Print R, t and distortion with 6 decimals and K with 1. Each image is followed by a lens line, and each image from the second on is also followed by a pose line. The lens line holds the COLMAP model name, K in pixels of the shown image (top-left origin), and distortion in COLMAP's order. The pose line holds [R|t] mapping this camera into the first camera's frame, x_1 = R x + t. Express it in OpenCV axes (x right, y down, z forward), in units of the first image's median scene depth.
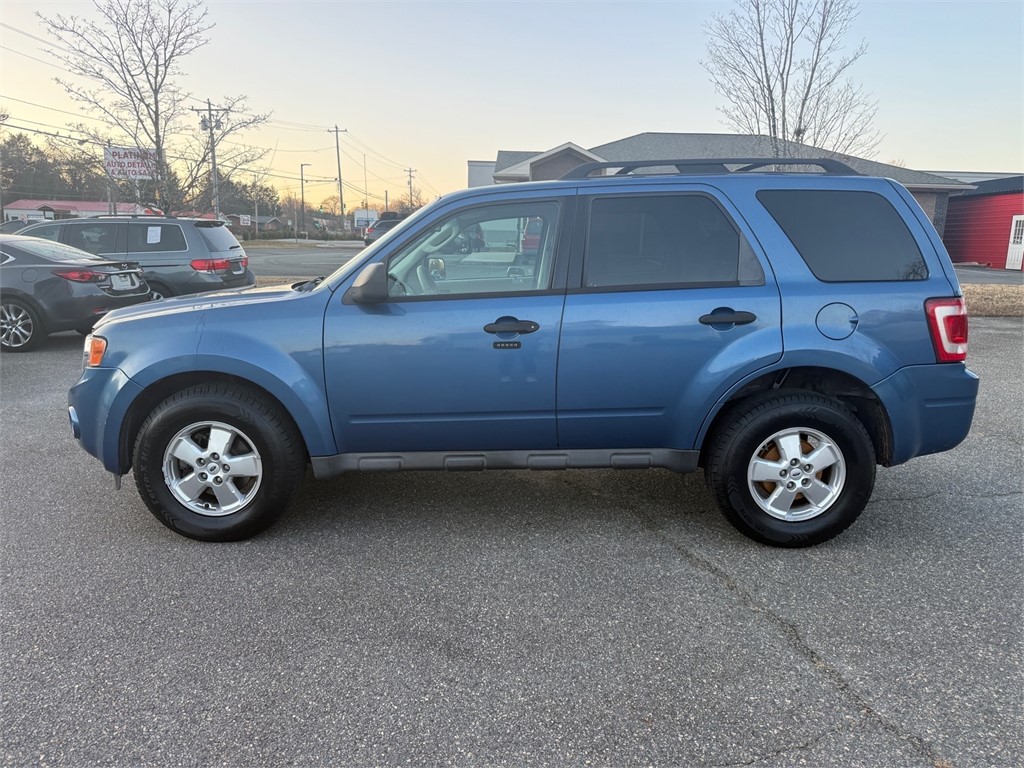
lens RADIAL K [[744.1, 0, 512.0], [0, 744.1, 384.0], [0, 0, 1]] dist [-0.001916, -0.007296]
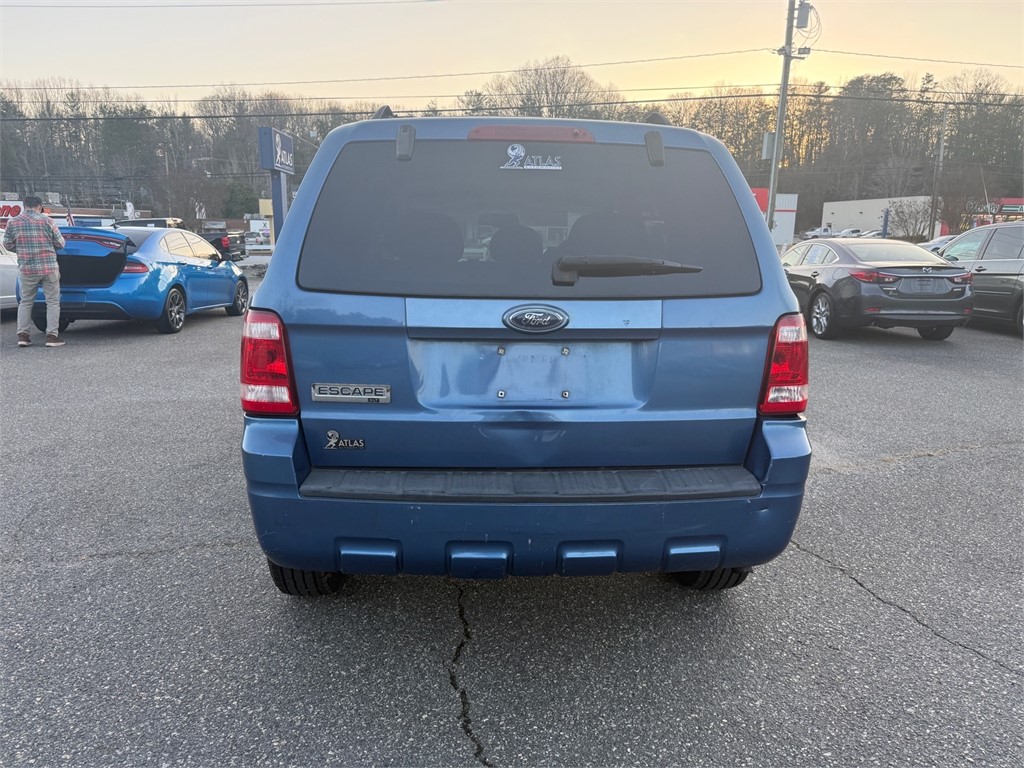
lens RADIAL K [[726.7, 0, 513.3], [0, 726.7, 390.7], [0, 0, 1]] dist [0.026580, -0.041024]
pose [[0.042051, 0.191454, -0.980600, 0.311045], [-0.194439, 0.964271, 0.179928, -0.051562], [0.980013, 0.183101, 0.077775, 0.298628]]
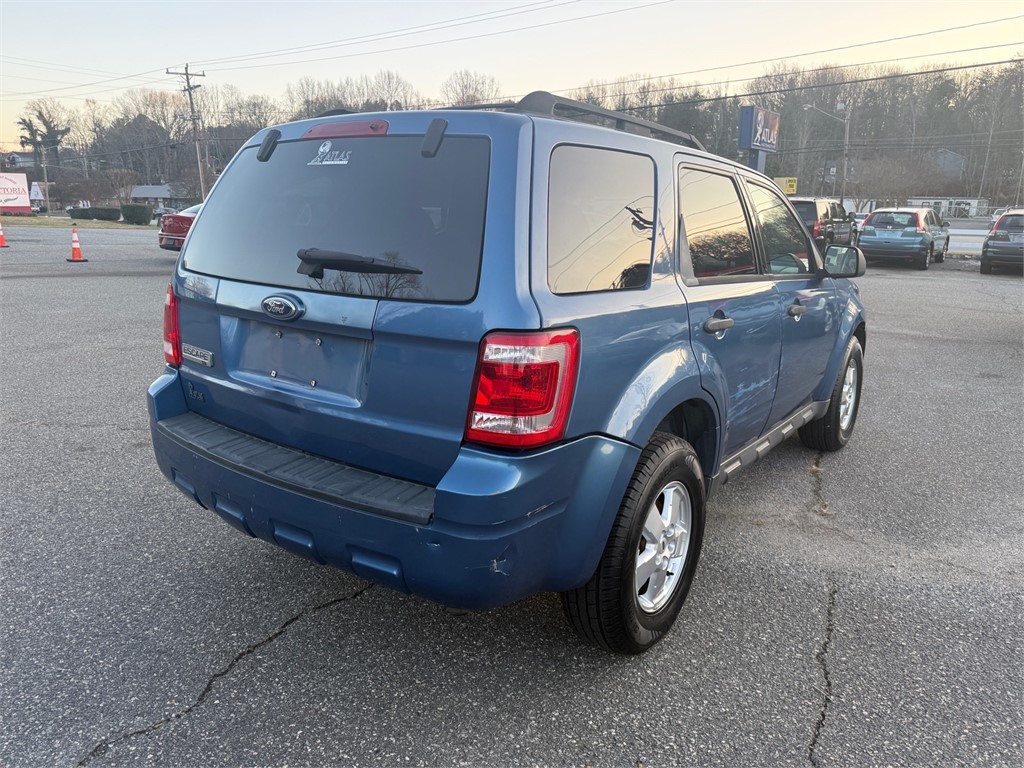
lens RADIAL K [[722.3, 0, 510.1], [0, 722.3, 387.9], [0, 0, 1]] dist [0.003752, -0.006324]
pose [[-0.604701, 0.168632, -0.778395, 0.258537], [-0.171217, 0.926954, 0.333827, -0.084675], [0.777831, 0.335140, -0.531658, 0.440051]]
